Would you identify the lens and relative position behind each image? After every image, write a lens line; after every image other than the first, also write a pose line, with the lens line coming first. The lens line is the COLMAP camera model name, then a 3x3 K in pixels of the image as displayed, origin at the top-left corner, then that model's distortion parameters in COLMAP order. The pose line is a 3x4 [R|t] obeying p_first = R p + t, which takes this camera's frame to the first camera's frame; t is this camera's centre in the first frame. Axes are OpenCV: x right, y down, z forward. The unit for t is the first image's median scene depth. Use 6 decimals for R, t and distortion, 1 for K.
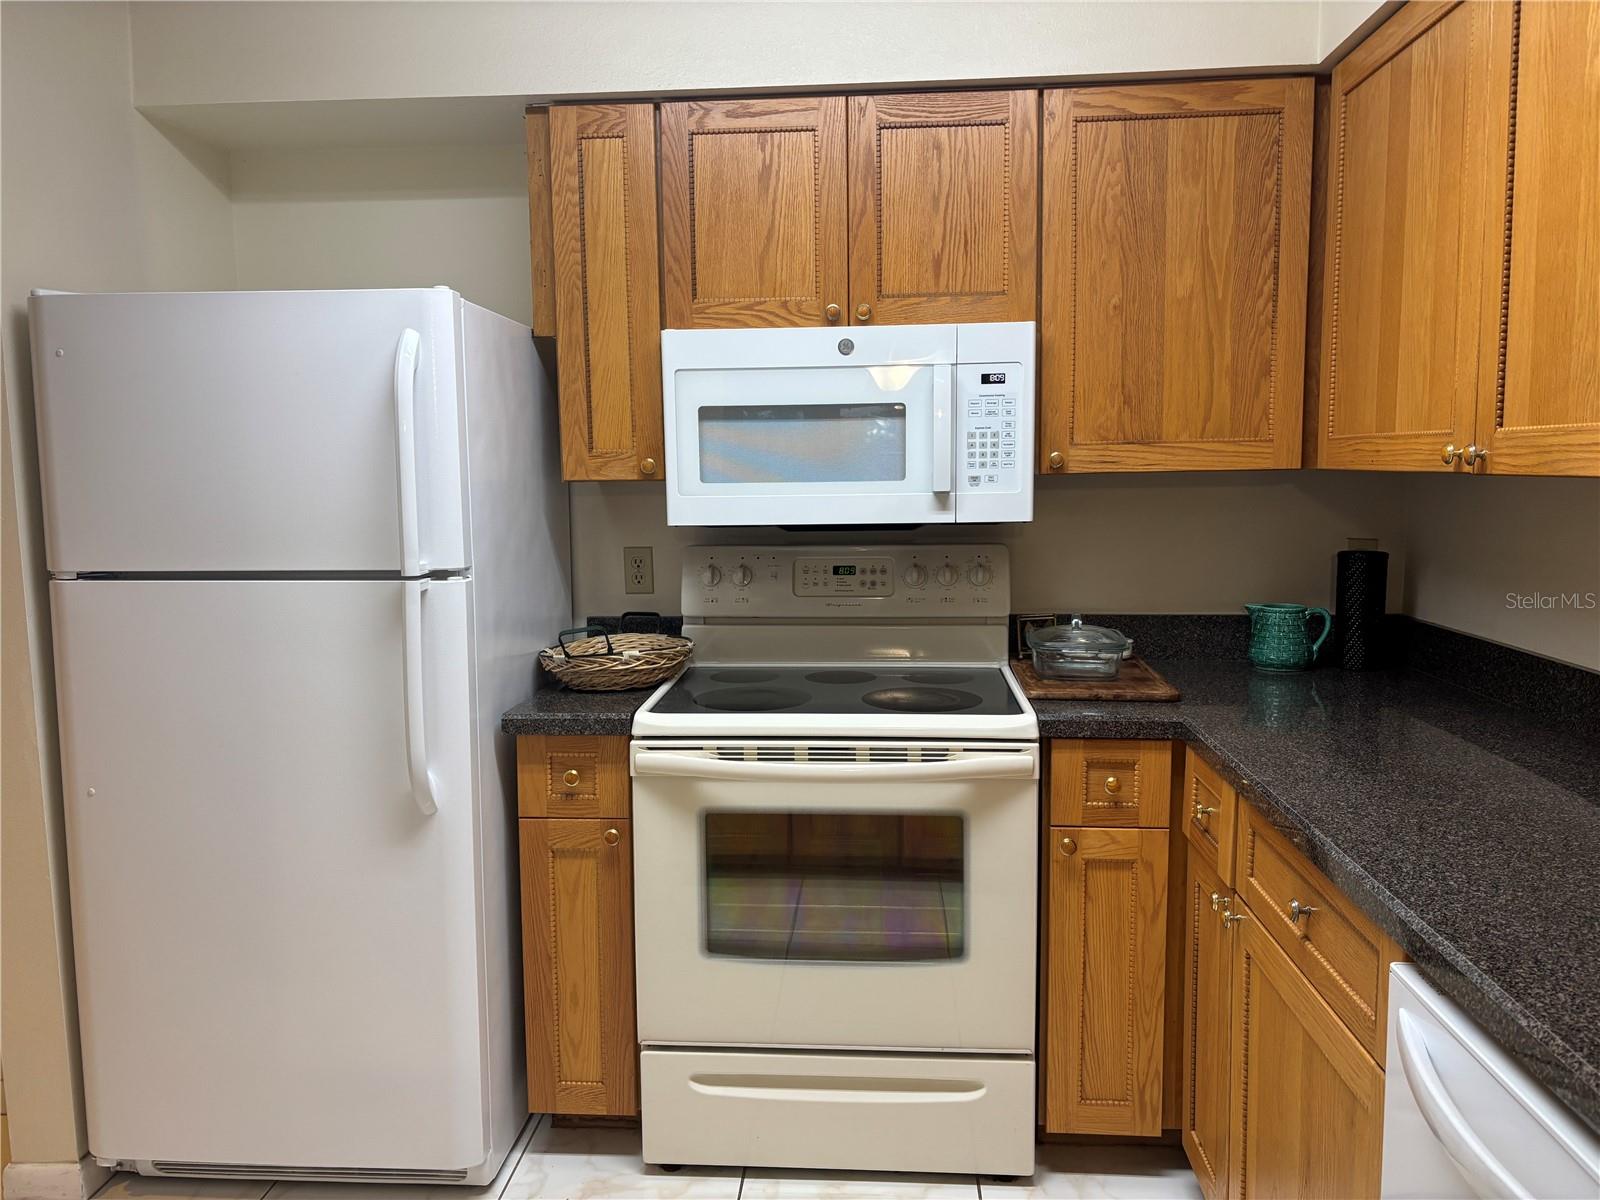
lens RADIAL K [[1193.7, 0, 803.5], [0, 1193.7, 595.3], [0, 0, 1]] dist [0.068682, -0.063039]
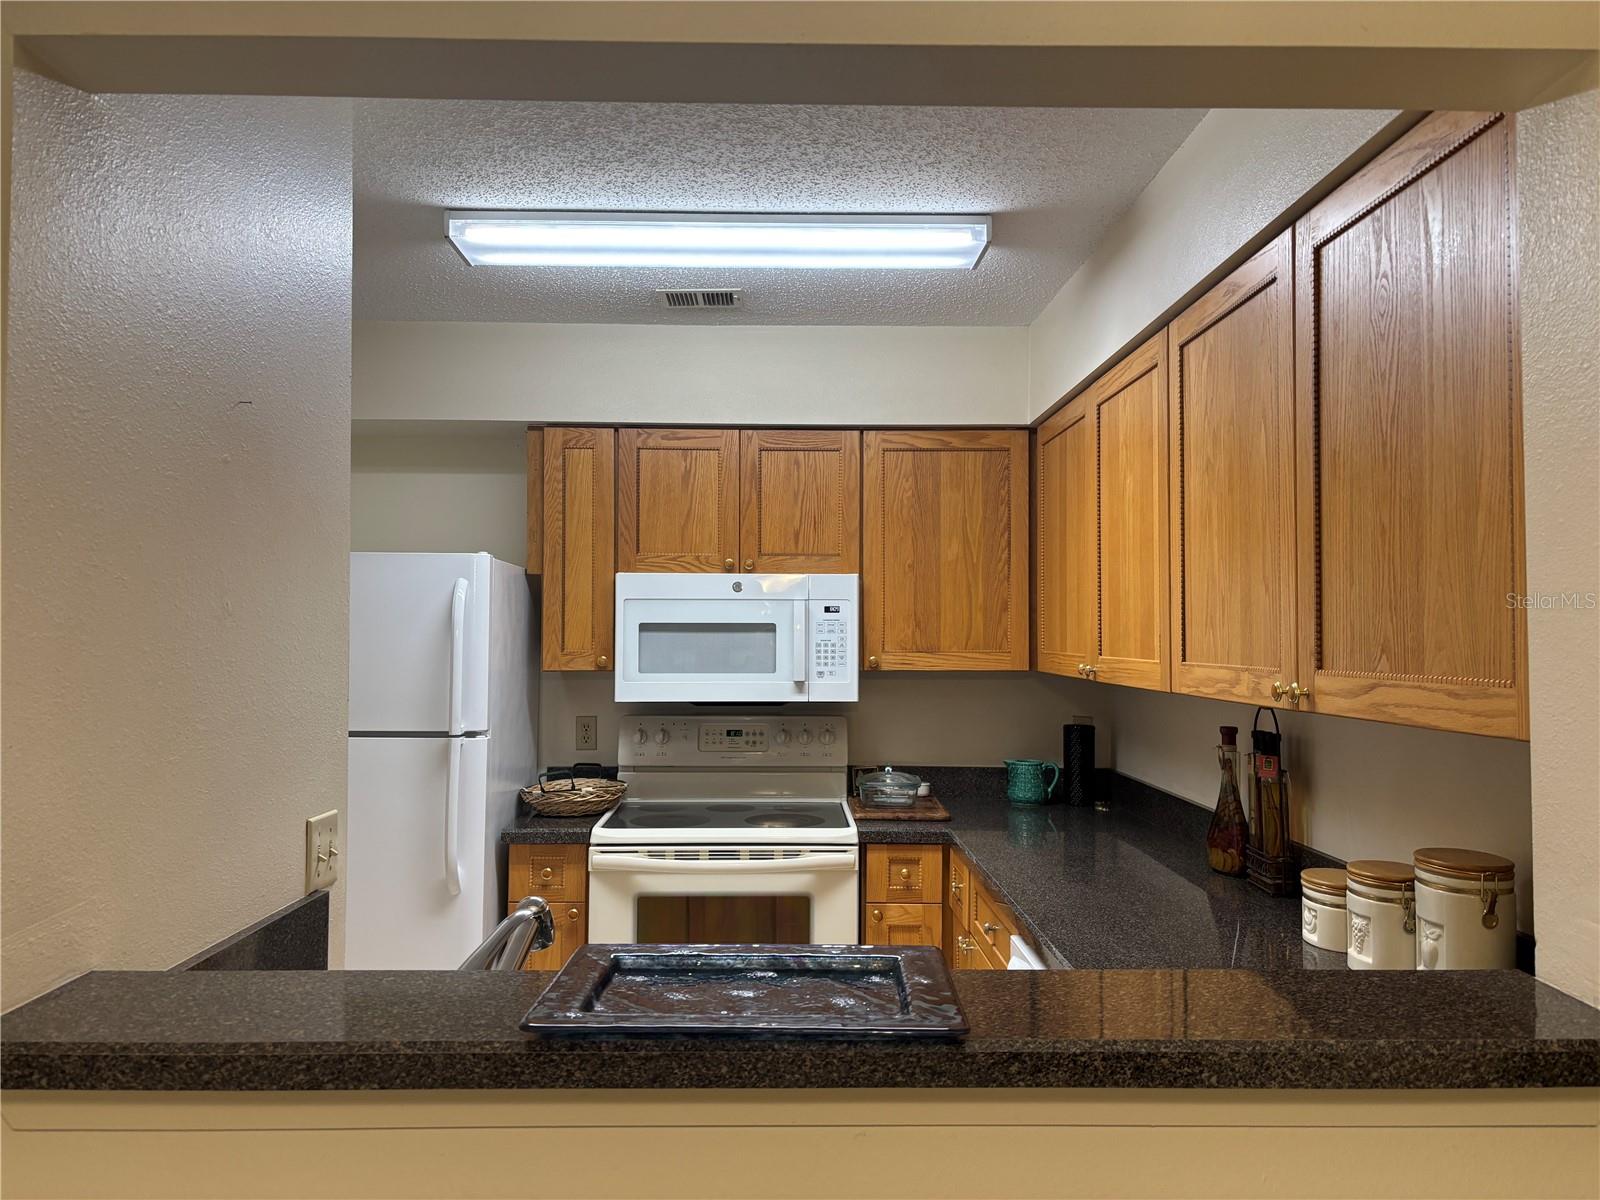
lens RADIAL K [[1227.8, 0, 802.5], [0, 1227.8, 604.4], [0, 0, 1]] dist [0.187543, -0.000694]
pose [[0.995735, 0.018517, 0.090383, -0.023524], [-0.006560, 0.991382, -0.130838, 0.021184], [-0.092026, 0.129687, 0.987275, -0.561746]]
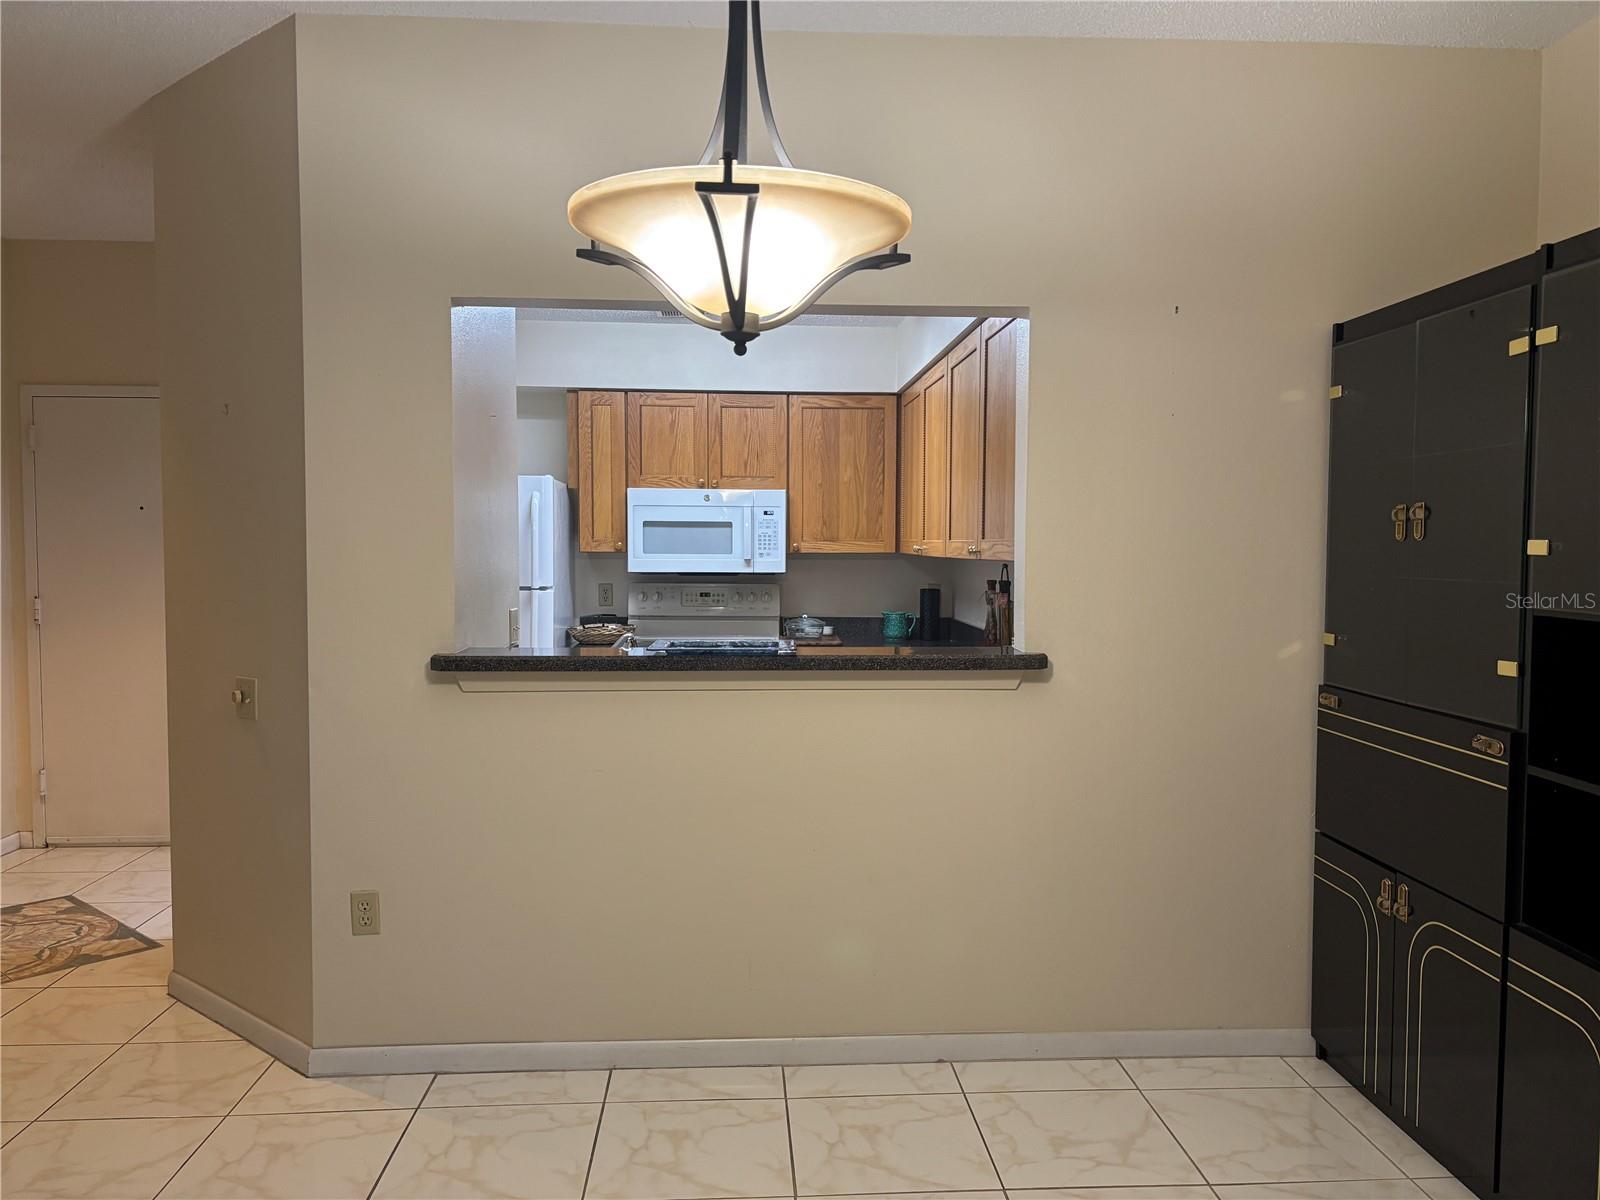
lens RADIAL K [[1224.3, 0, 824.1], [0, 1224.3, 623.2], [0, 0, 1]] dist [0.111452, -0.001507]
pose [[0.989583, 0.009327, 0.143659, -0.081015], [-0.003417, 0.999140, -0.041333, 0.139350], [-0.143921, 0.040411, 0.988764, -1.414941]]
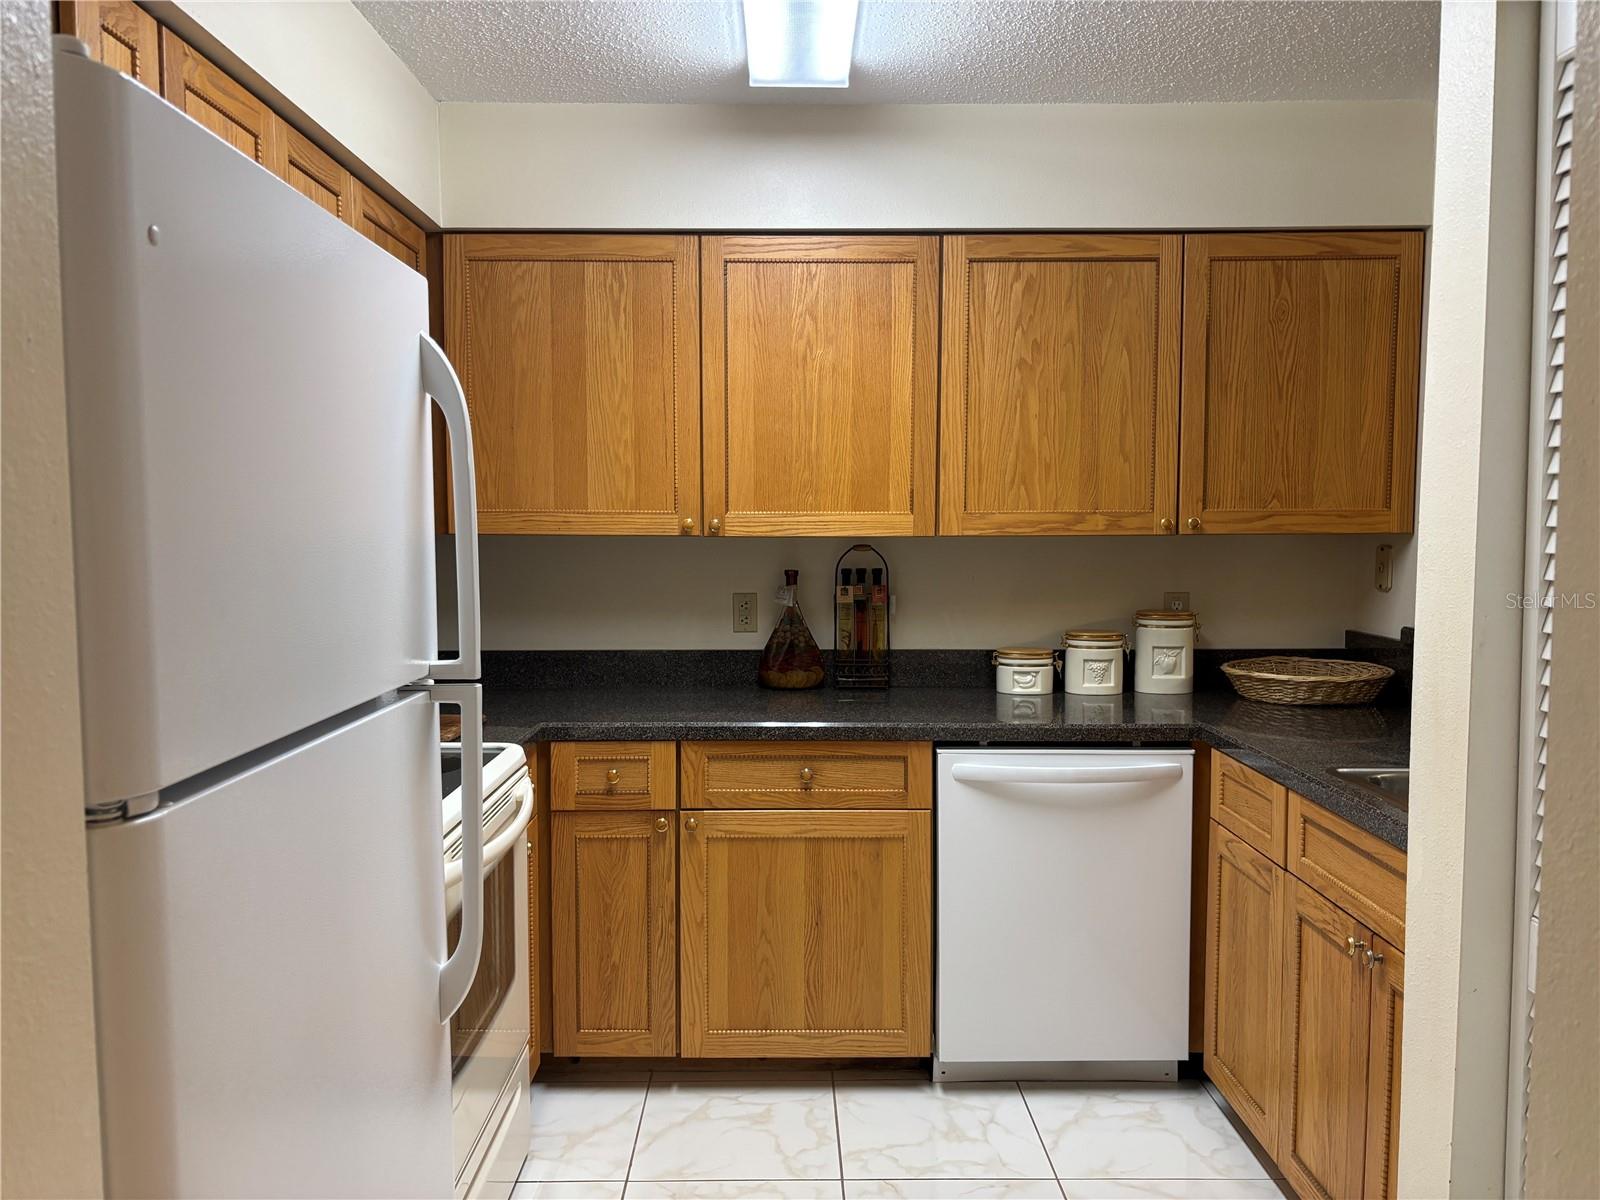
lens RADIAL K [[1172.3, 0, 764.3], [0, 1172.3, 592.3], [0, 0, 1]] dist [0.090170, -0.136009]
pose [[-0.071716, -0.049555, 0.996193, -0.874394], [0.106515, 0.992673, 0.057048, -0.079050], [-0.991721, 0.110201, -0.065912, 0.766671]]
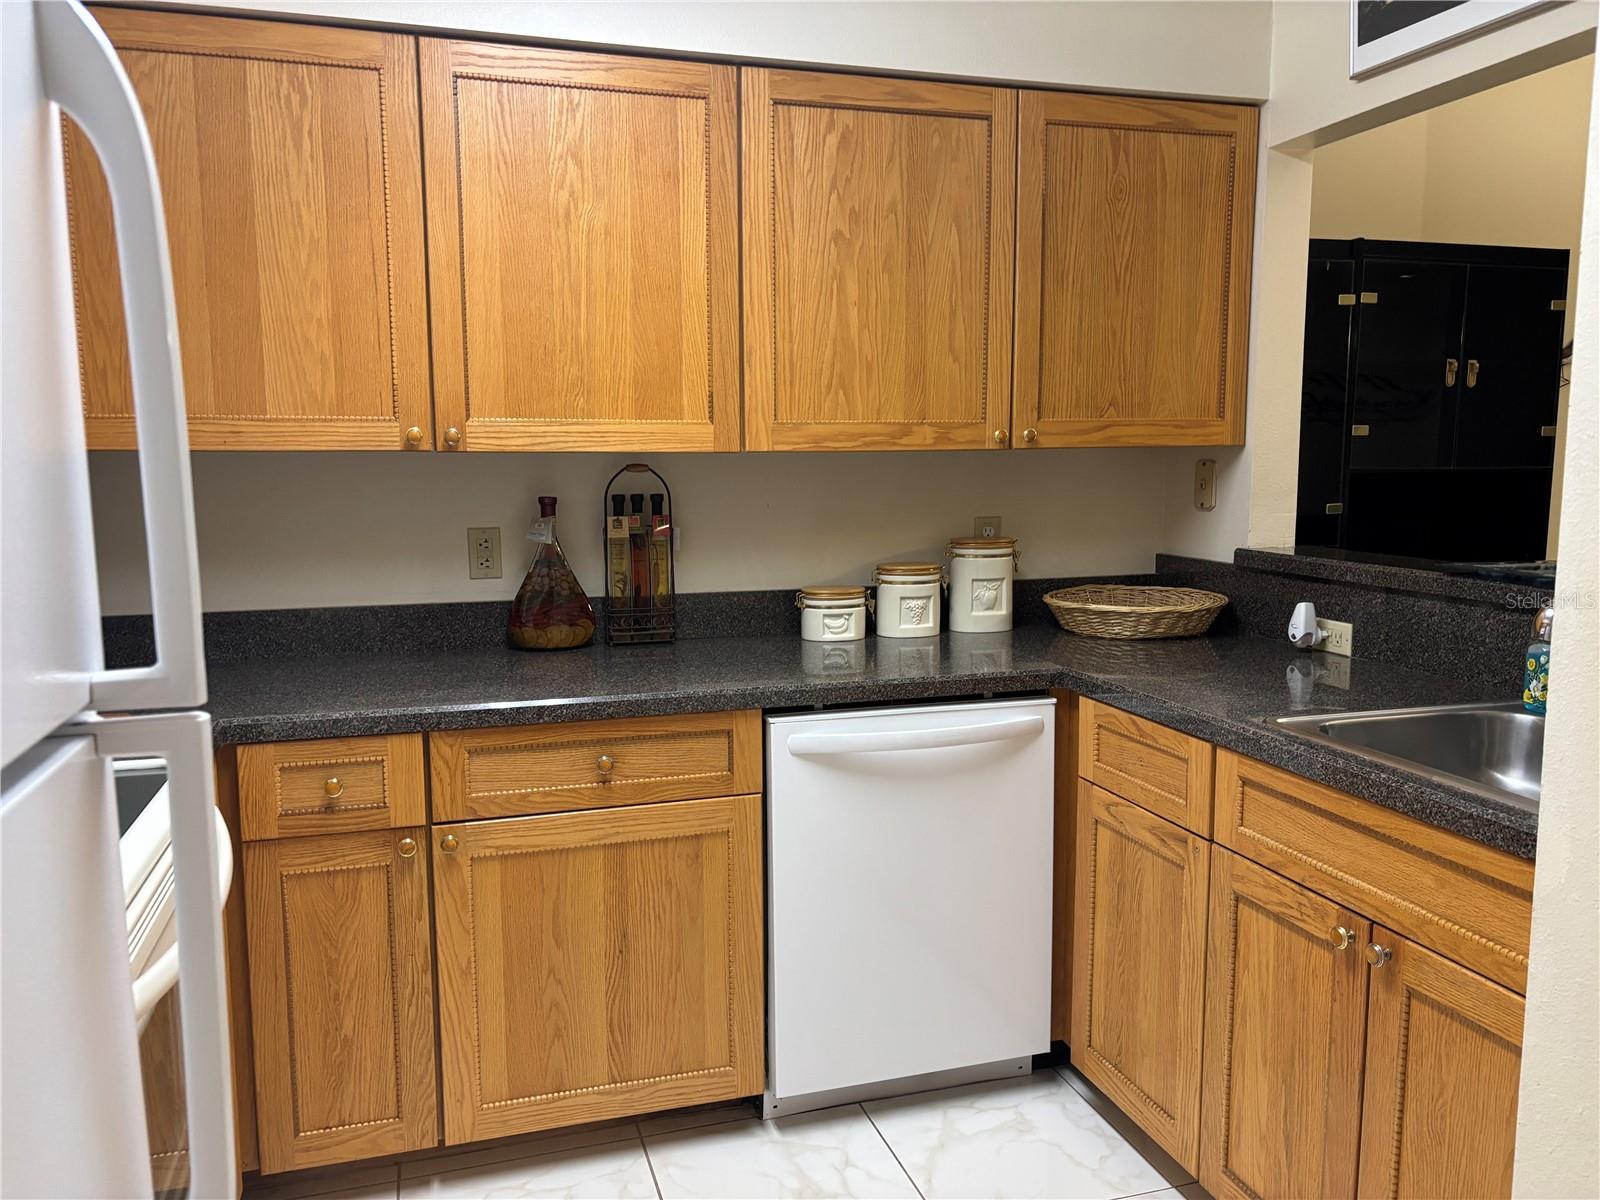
lens RADIAL K [[1243.6, 0, 800.0], [0, 1243.6, 600.0], [0, 0, 1]] dist [0.047101, -0.059345]
pose [[-0.356221, -0.100868, 0.928941, -0.648765], [0.107040, 0.983207, 0.147806, -0.074349], [-0.928250, 0.152085, -0.339442, 0.830737]]
